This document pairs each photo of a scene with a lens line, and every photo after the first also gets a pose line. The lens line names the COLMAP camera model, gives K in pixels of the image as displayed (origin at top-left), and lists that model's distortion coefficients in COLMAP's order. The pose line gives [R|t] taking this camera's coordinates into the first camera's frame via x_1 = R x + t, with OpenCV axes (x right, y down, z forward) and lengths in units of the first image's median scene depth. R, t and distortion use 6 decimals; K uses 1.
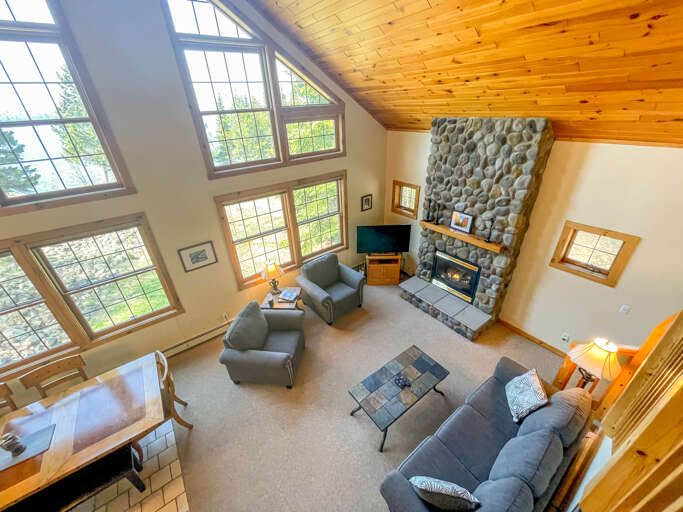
lens RADIAL K [[272.9, 0, 345.0], [0, 272.9, 254.9], [0, 0, 1]] dist [-0.008514, 0.001019]
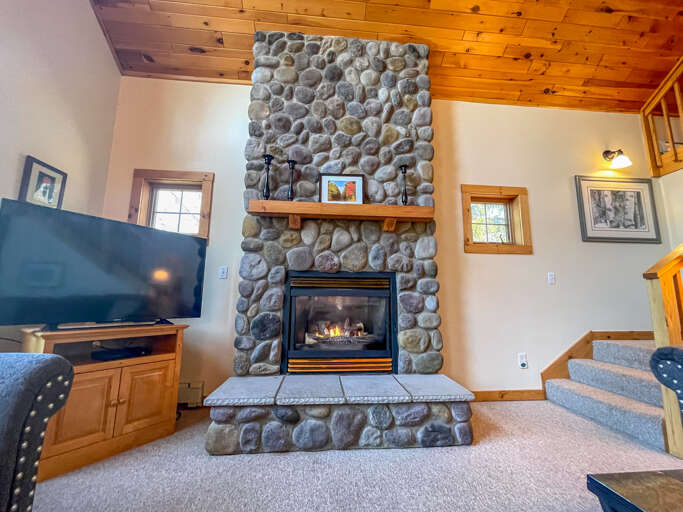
lens RADIAL K [[272.9, 0, 342.2], [0, 272.9, 262.0], [0, 0, 1]] dist [-0.008514, 0.001019]
pose [[0.536209, 0.159142, 0.828947, 0.025354], [0.380934, 0.830745, -0.405897, 0.211169], [-0.753239, 0.533420, 0.384830, 0.941055]]
